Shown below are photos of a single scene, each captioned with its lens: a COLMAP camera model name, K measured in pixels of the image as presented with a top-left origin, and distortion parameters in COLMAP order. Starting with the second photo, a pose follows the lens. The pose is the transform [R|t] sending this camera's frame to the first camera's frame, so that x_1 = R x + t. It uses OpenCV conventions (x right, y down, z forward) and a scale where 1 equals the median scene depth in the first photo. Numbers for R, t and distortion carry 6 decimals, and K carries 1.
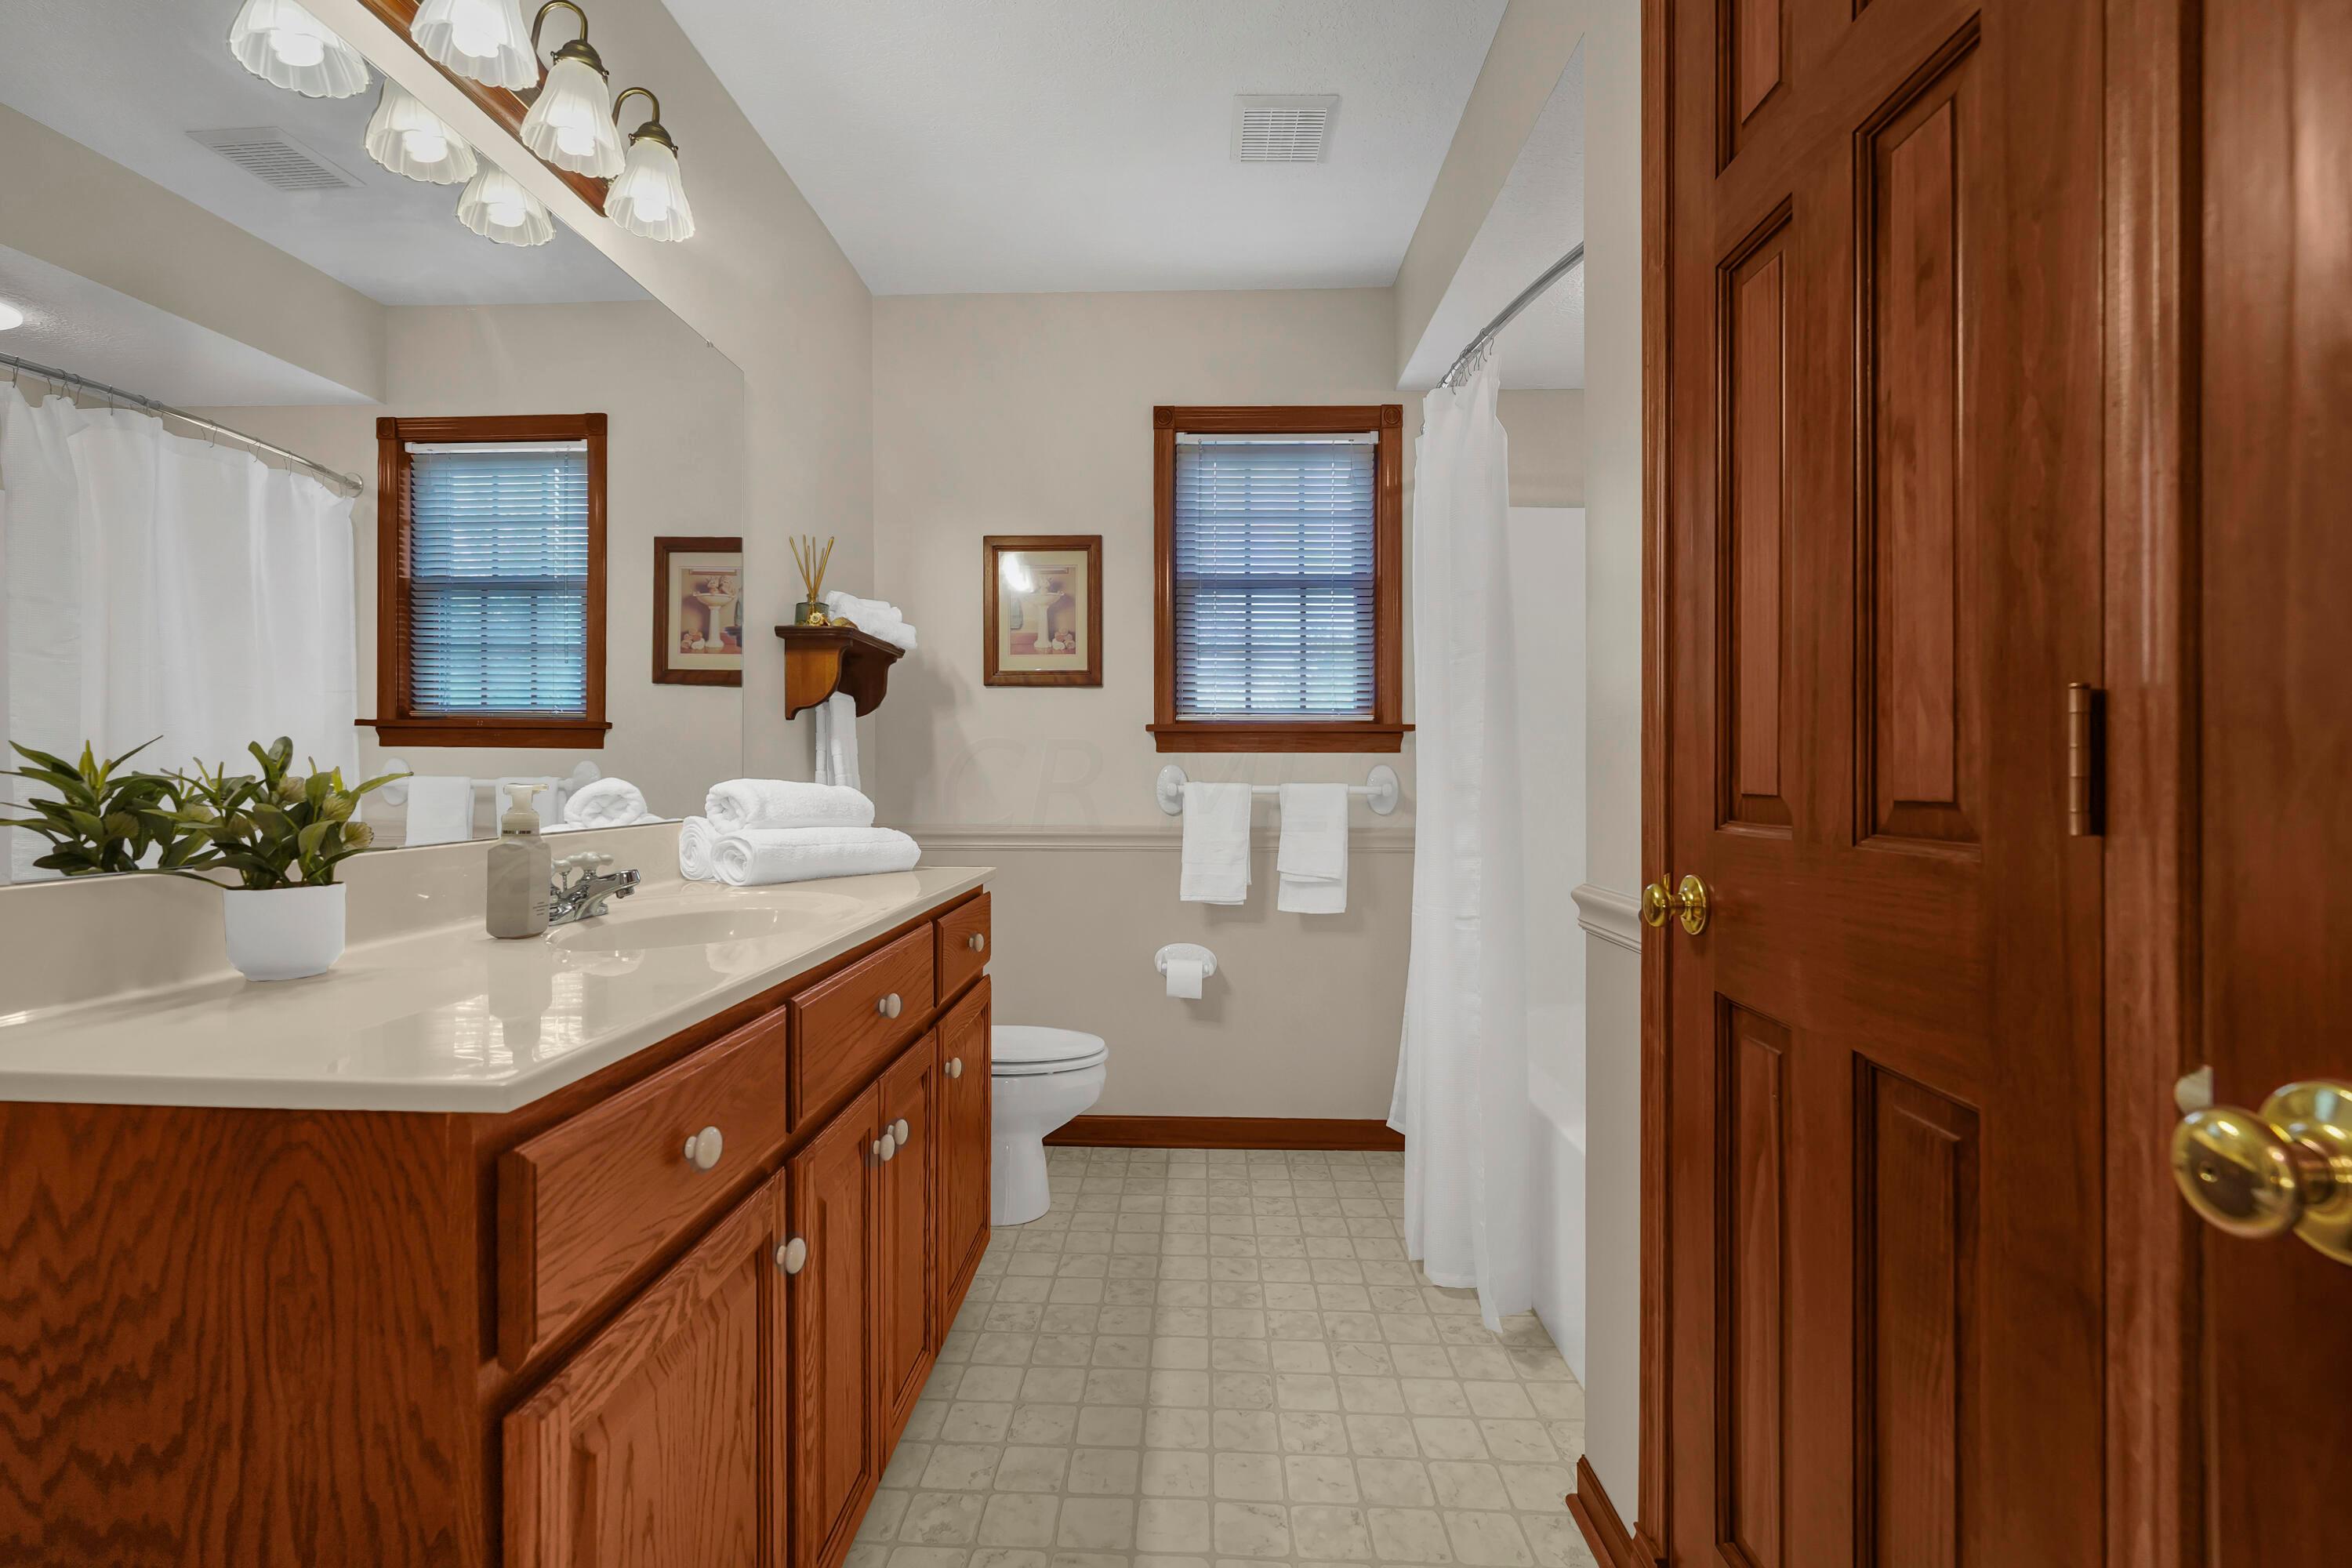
lens RADIAL K [[1014.6, 0, 1176.0], [0, 1014.6, 784.0], [0, 0, 1]] dist [-0.090608, 0.000097]
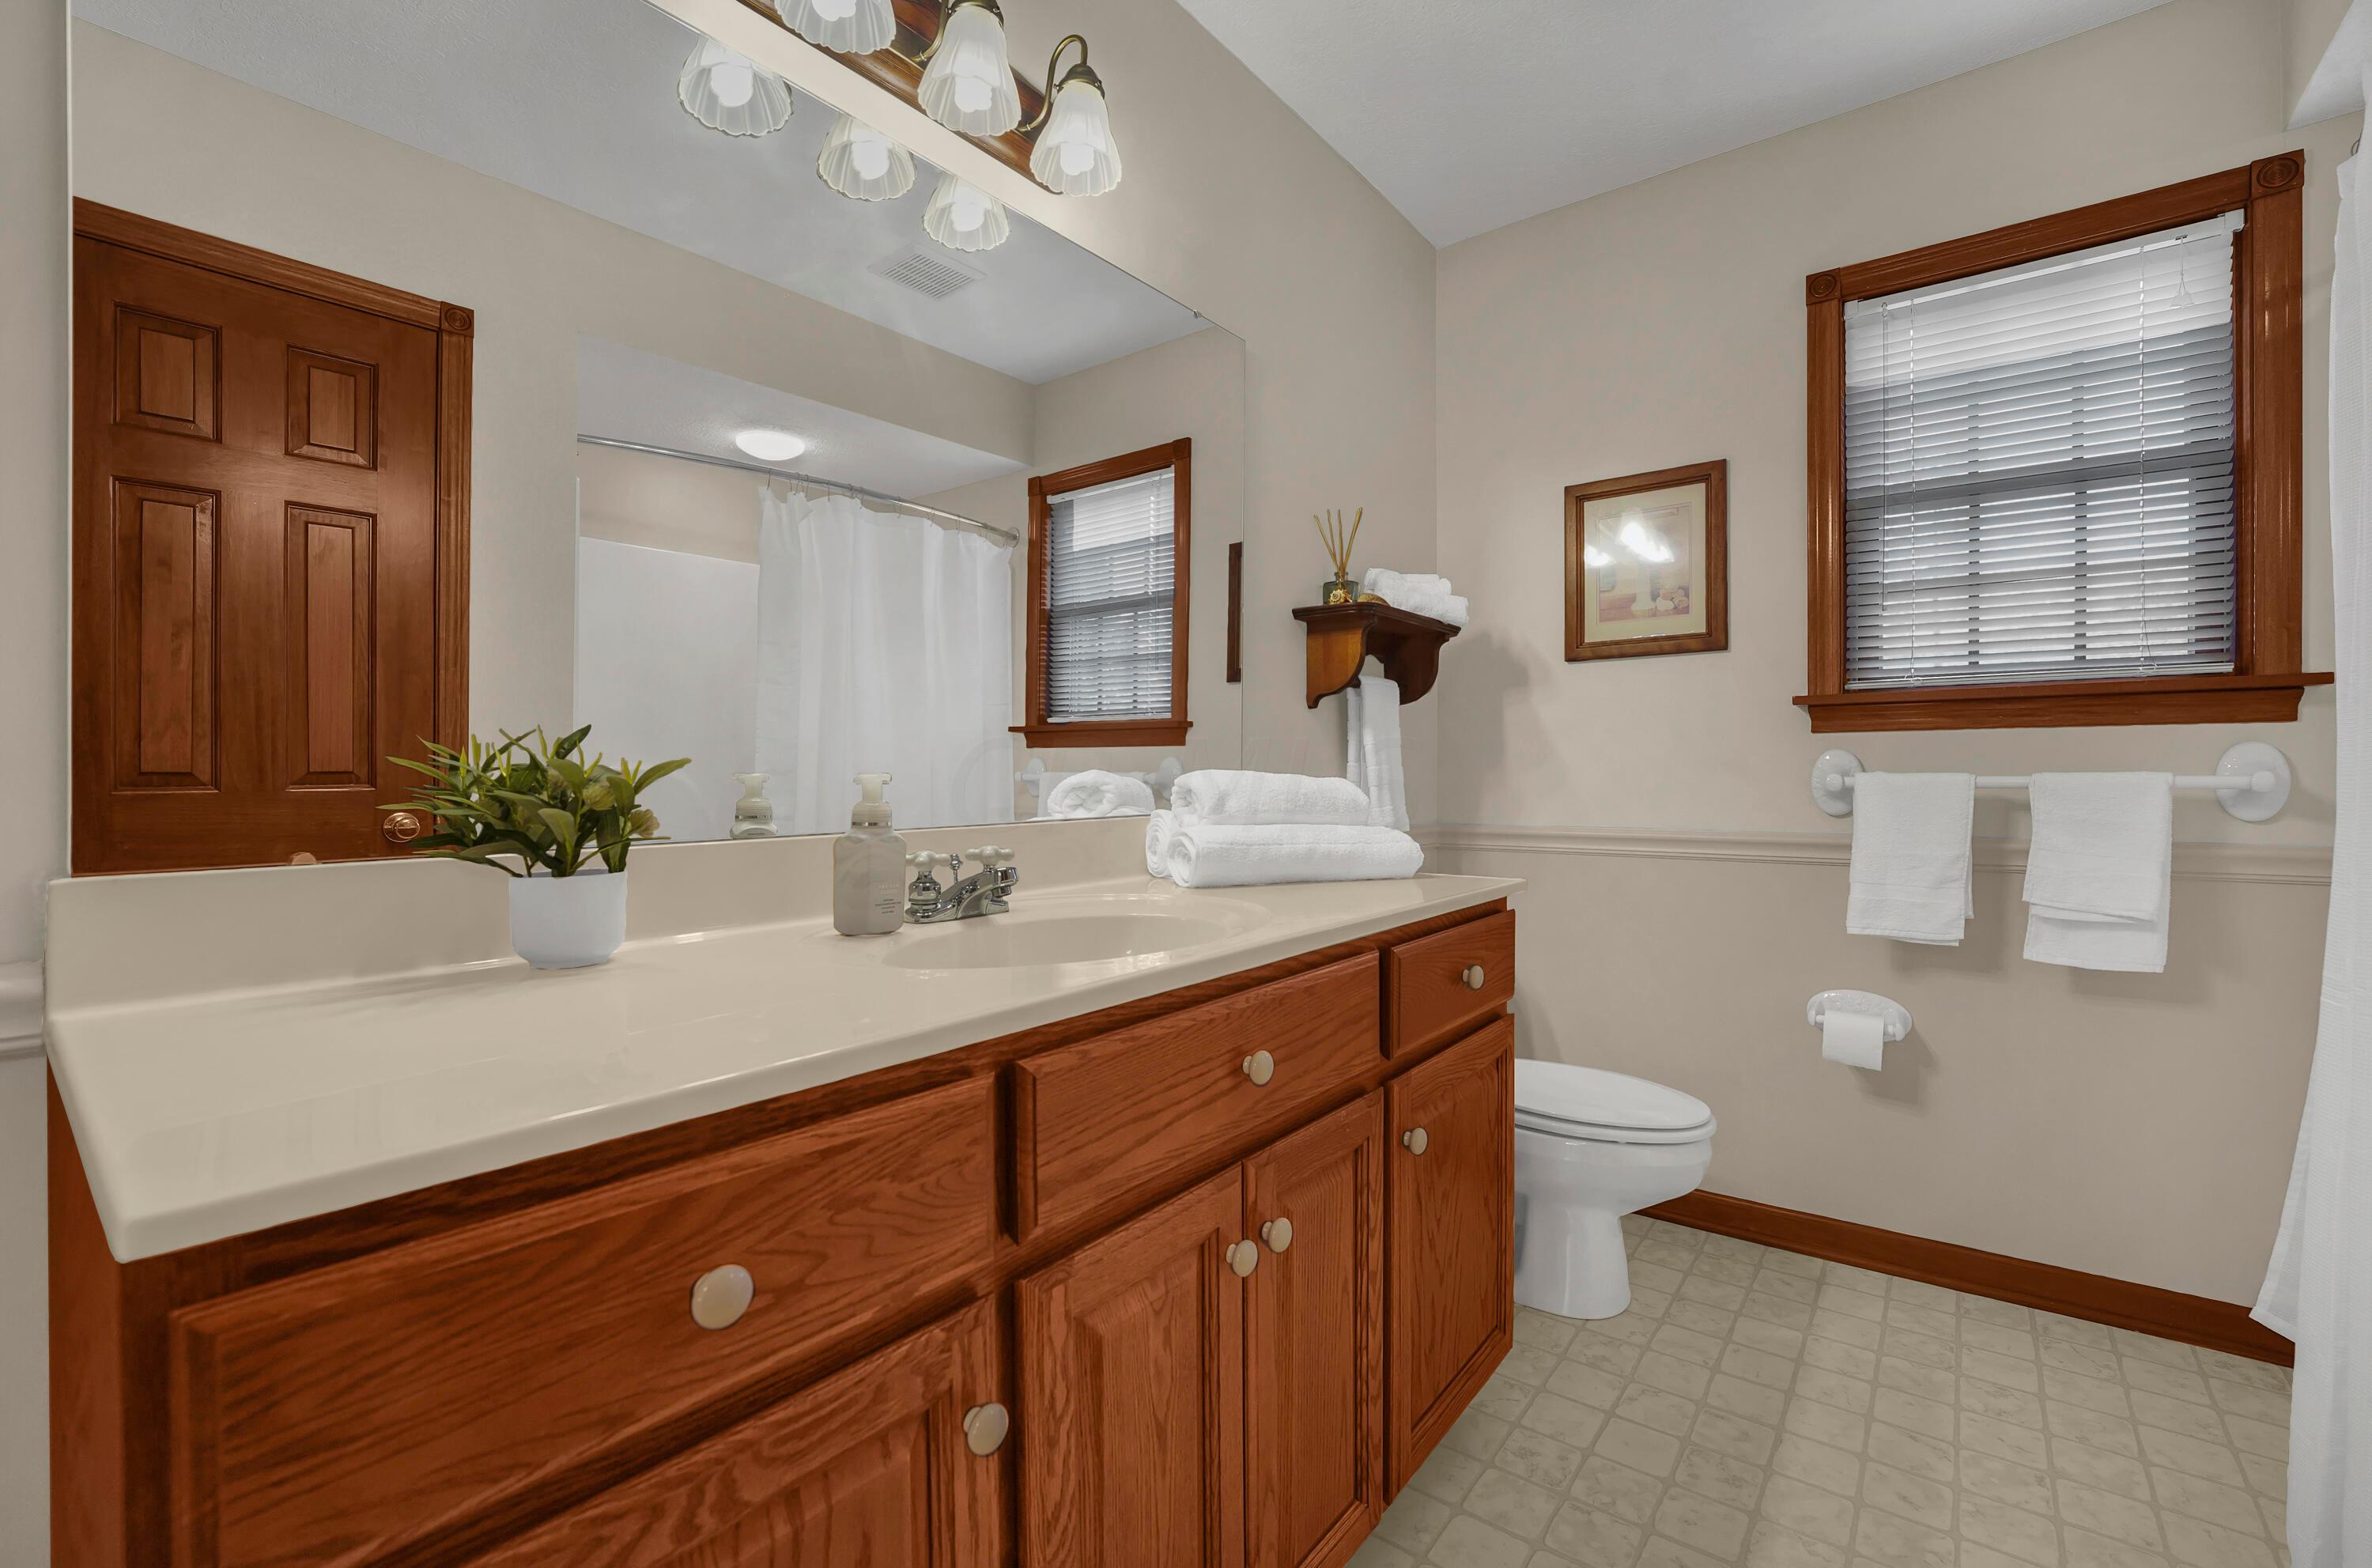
lens RADIAL K [[903.0, 0, 1182.7], [0, 903.0, 791.8], [0, 0, 1]] dist [-0.032634, 0.004500]
pose [[0.770752, 0.002871, -0.637128, 0.049028], [0.004253, 0.999944, 0.009650, 0.004918], [0.637121, -0.010147, 0.770697, 0.224563]]
